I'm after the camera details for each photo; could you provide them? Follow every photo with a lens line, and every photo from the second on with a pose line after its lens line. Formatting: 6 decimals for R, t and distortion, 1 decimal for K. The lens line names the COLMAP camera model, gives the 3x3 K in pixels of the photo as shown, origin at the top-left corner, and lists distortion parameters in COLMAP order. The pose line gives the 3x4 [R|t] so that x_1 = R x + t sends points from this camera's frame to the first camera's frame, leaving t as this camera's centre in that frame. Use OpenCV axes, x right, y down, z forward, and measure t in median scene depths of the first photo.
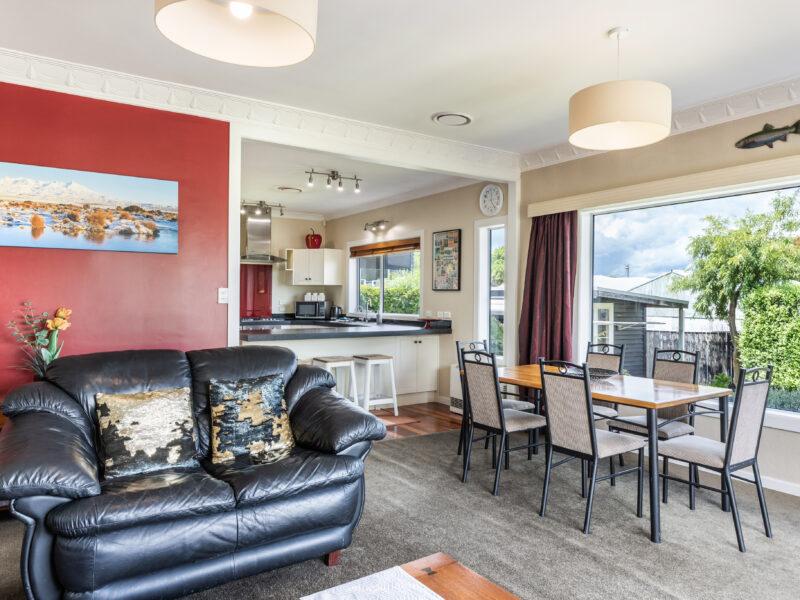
lens RADIAL K [[533.2, 0, 398.2], [0, 533.2, 300.5], [0, 0, 1]] dist [-0.005523, -0.001005]
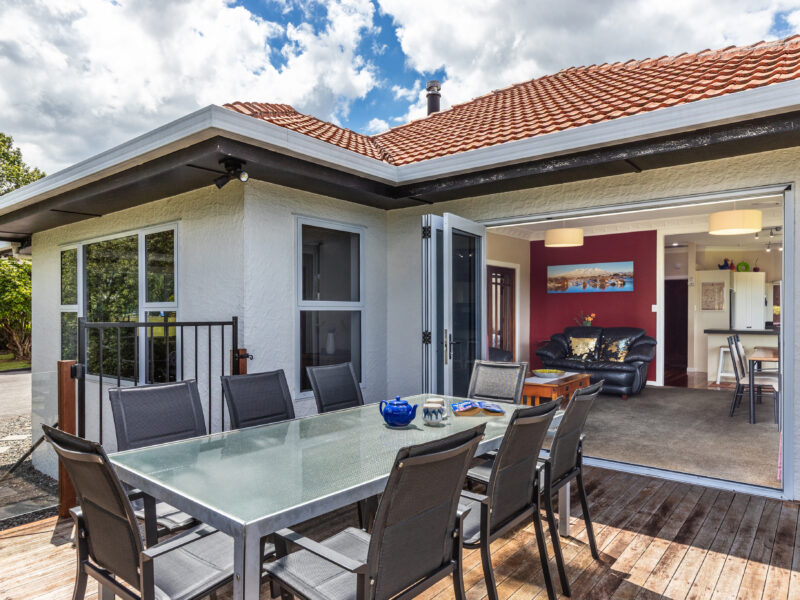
lens RADIAL K [[533.2, 0, 399.0], [0, 533.2, 304.3], [0, 0, 1]] dist [-0.005523, -0.001005]
pose [[0.310081, -0.009650, -0.950661, 1.658813], [0.003373, 0.999953, -0.009050, -0.012561], [0.950704, -0.000400, 0.310099, -0.801700]]
